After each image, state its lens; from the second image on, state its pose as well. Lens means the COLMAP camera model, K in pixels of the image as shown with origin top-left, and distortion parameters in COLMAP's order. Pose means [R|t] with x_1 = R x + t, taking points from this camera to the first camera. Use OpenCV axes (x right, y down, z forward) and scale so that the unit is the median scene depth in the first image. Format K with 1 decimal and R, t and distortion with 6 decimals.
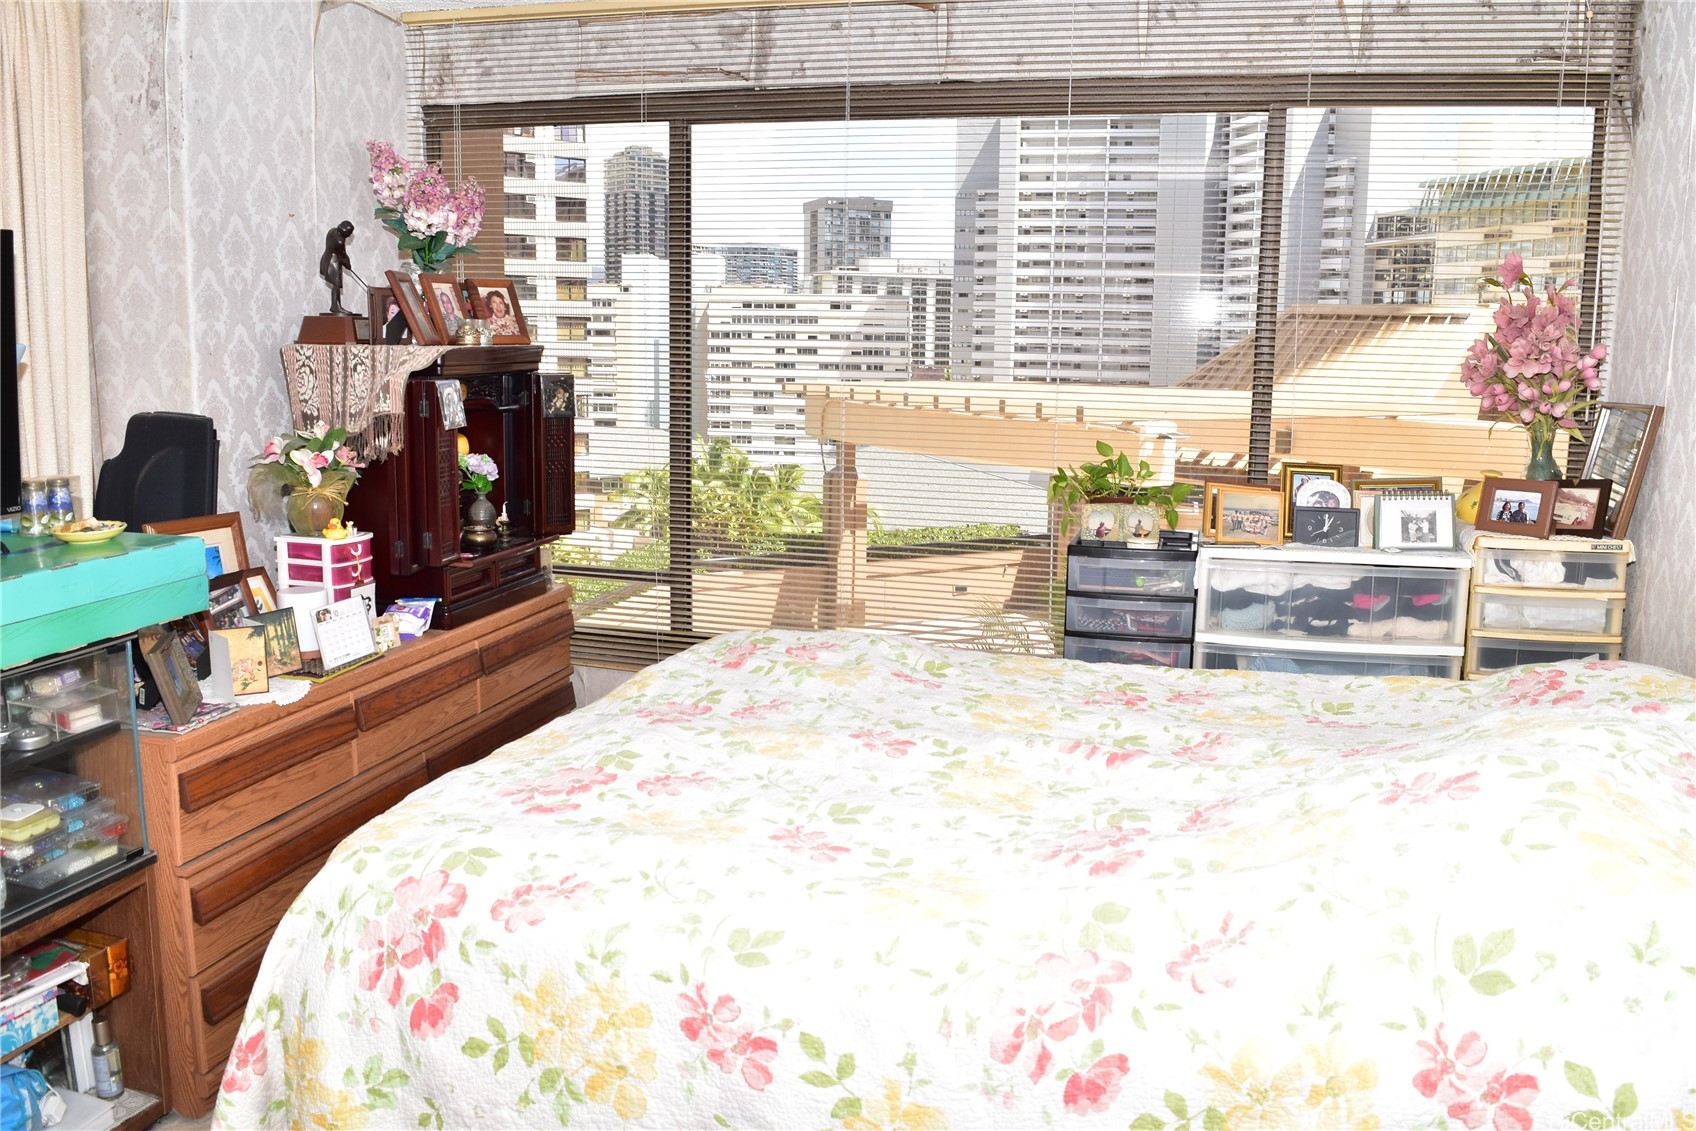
lens RADIAL K [[1343.8, 0, 858.4], [0, 1343.8, 558.9], [0, 0, 1]] dist [-0.091645, 0.017358]
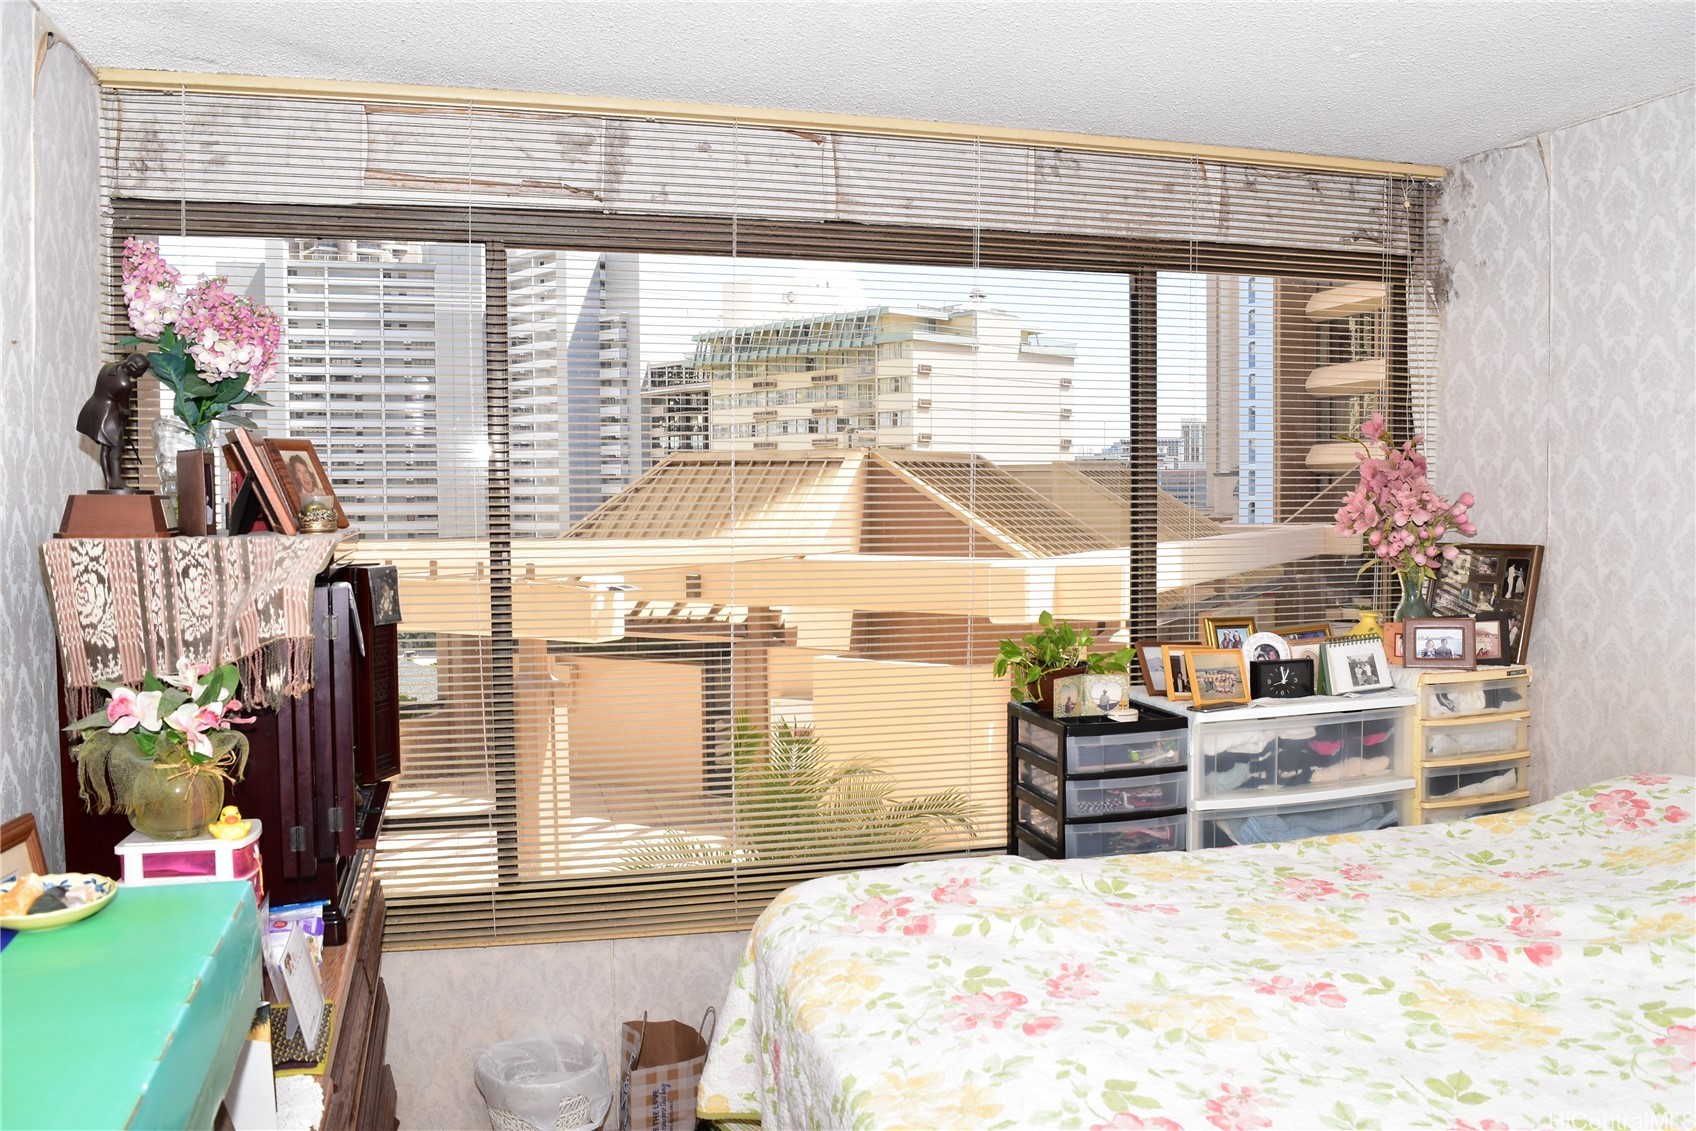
lens RADIAL K [[1343.8, 0, 849.1], [0, 1343.8, 560.5], [0, 0, 1]] dist [-0.091645, 0.017358]
pose [[0.861561, -0.047192, 0.505456, -0.422373], [0.101257, 0.991638, -0.080011, -0.063068], [-0.497453, 0.120115, 0.859135, 0.265931]]
